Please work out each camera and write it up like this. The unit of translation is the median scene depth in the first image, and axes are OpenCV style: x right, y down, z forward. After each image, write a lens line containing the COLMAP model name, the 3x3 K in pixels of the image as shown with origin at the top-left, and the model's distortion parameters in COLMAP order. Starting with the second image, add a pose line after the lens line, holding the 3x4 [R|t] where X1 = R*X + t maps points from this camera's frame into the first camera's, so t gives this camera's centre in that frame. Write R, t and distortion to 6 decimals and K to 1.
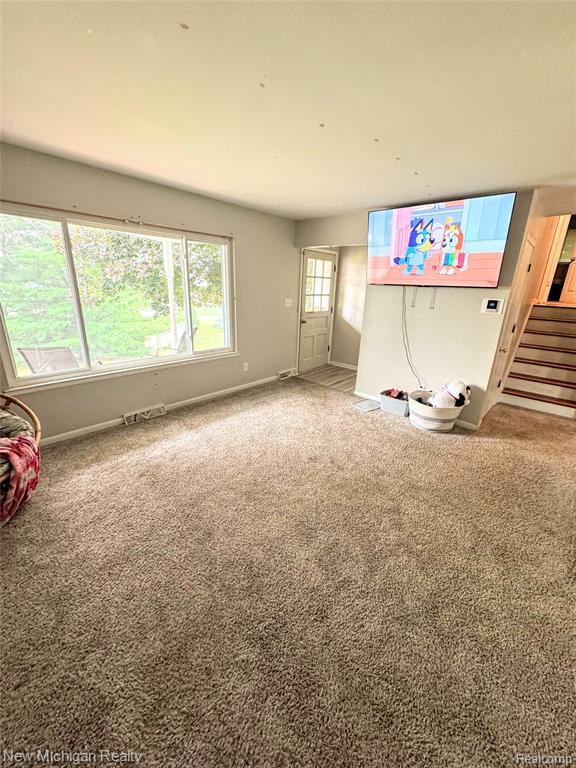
lens RADIAL K [[307.0, 0, 288.8], [0, 307.0, 382.8], [0, 0, 1]] dist [-0.002229, 0.000612]
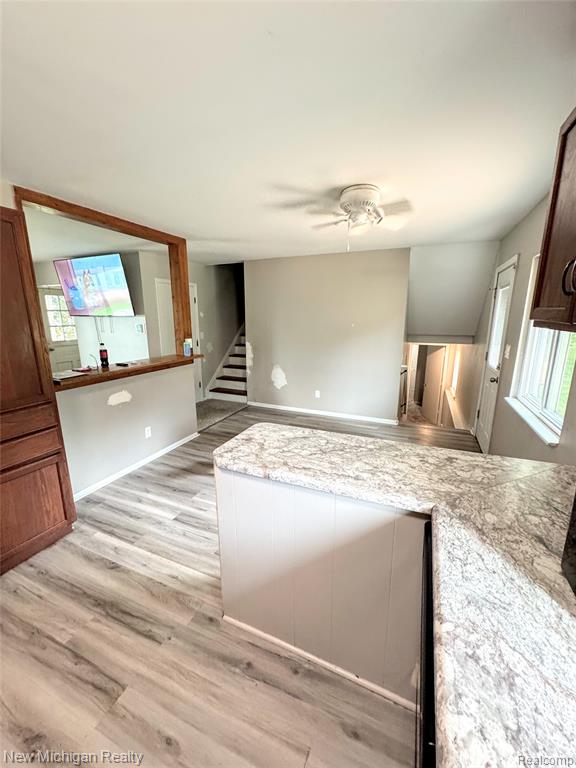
lens RADIAL K [[307.0, 0, 290.8], [0, 307.0, 382.9], [0, 0, 1]] dist [-0.002229, 0.000612]
pose [[0.946079, -0.102959, 0.307138, 0.601556], [0.129656, 0.989241, -0.067765, 0.128123], [-0.296856, 0.103933, 0.949249, -0.363775]]
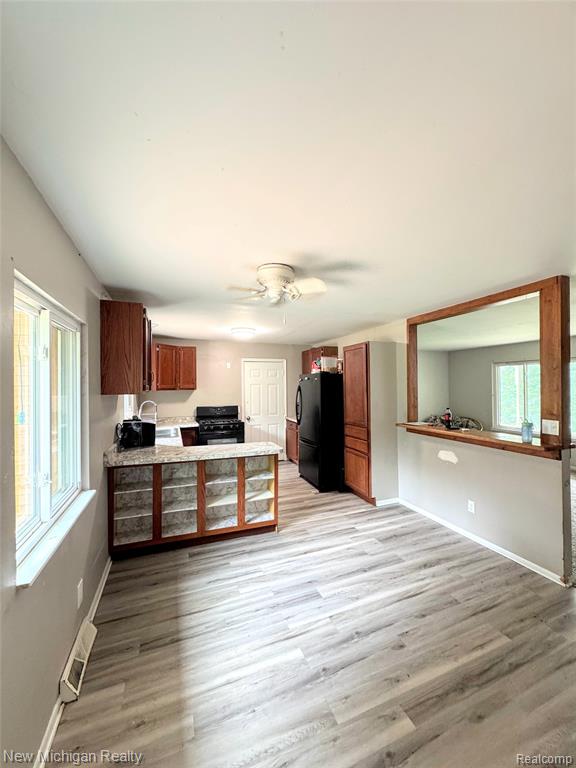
lens RADIAL K [[307.0, 0, 290.4], [0, 307.0, 383.2], [0, 0, 1]] dist [-0.002229, 0.000612]
pose [[-0.450250, -0.033910, -0.892258, 2.777335], [-0.279733, 0.954331, 0.104890, -0.496195], [0.847953, 0.296821, -0.439173, 1.763802]]
